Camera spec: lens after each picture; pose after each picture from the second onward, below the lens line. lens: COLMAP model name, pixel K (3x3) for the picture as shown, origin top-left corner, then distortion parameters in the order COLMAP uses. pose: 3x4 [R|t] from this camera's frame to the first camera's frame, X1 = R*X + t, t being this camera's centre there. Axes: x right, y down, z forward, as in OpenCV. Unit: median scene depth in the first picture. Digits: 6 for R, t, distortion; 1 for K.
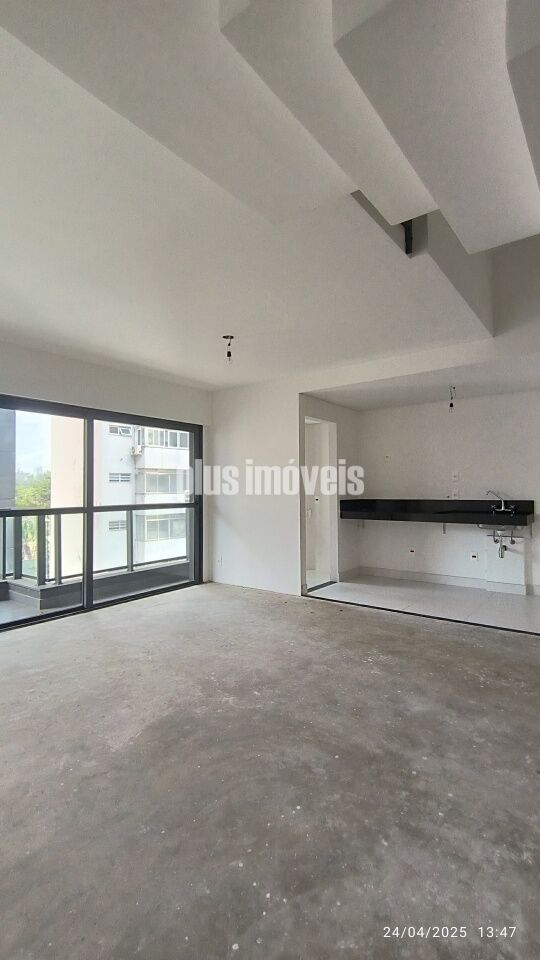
lens RADIAL K [[448.5, 0, 271.3], [0, 448.5, 476.2], [0, 0, 1]] dist [-0.000067, -0.000424]
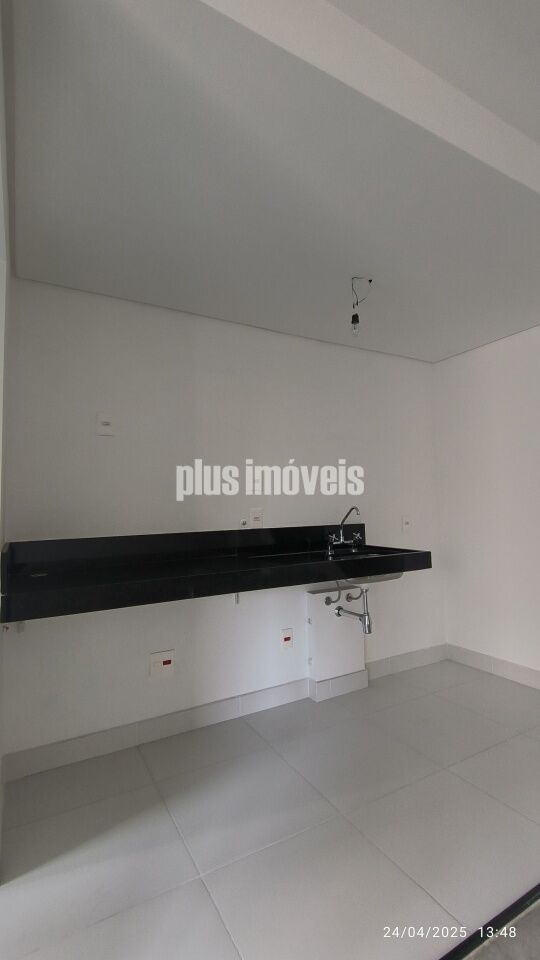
lens RADIAL K [[447.5, 0, 272.6], [0, 447.5, 476.0], [0, 0, 1]] dist [0.008567, -0.005771]
pose [[0.383483, 0.063523, 0.921361, -0.055745], [-0.004585, 0.997750, -0.066881, 0.052749], [-0.923536, 0.021423, 0.382912, 1.481508]]
